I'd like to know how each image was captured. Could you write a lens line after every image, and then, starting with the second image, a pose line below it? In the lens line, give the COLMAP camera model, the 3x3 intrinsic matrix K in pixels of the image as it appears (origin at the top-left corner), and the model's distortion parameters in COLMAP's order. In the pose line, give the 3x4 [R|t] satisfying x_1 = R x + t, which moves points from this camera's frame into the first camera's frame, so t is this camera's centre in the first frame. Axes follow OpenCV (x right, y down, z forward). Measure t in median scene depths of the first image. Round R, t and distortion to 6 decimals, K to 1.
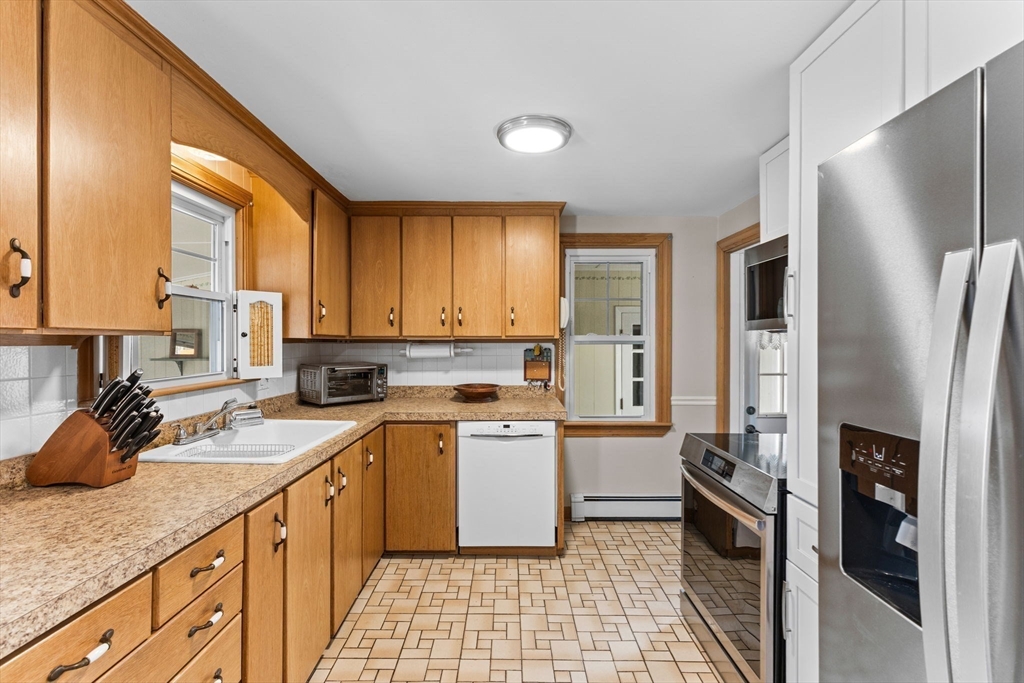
lens RADIAL K [[467.7, 0, 513.5], [0, 467.7, 344.3], [0, 0, 1]] dist [0.000370, 0.000025]
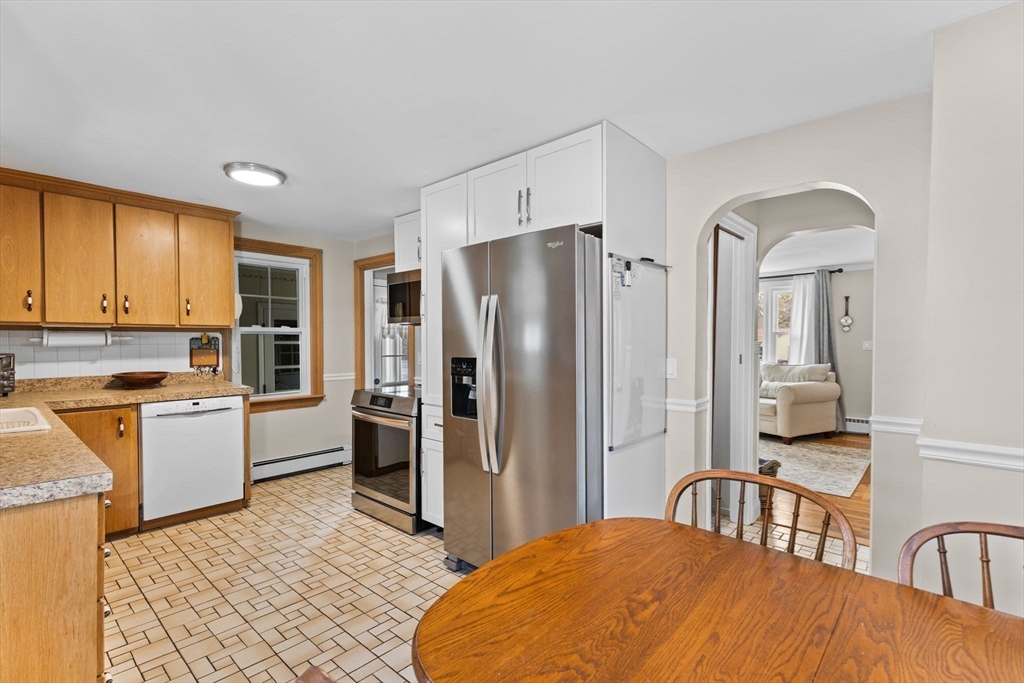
lens RADIAL K [[467.7, 0, 513.5], [0, 467.7, 344.3], [0, 0, 1]] dist [0.000370, 0.000025]
pose [[0.673363, -0.006684, 0.739281, -0.298921], [0.005756, 0.999976, 0.003798, 0.027726], [-0.739289, 0.001698, 0.673386, -0.301928]]
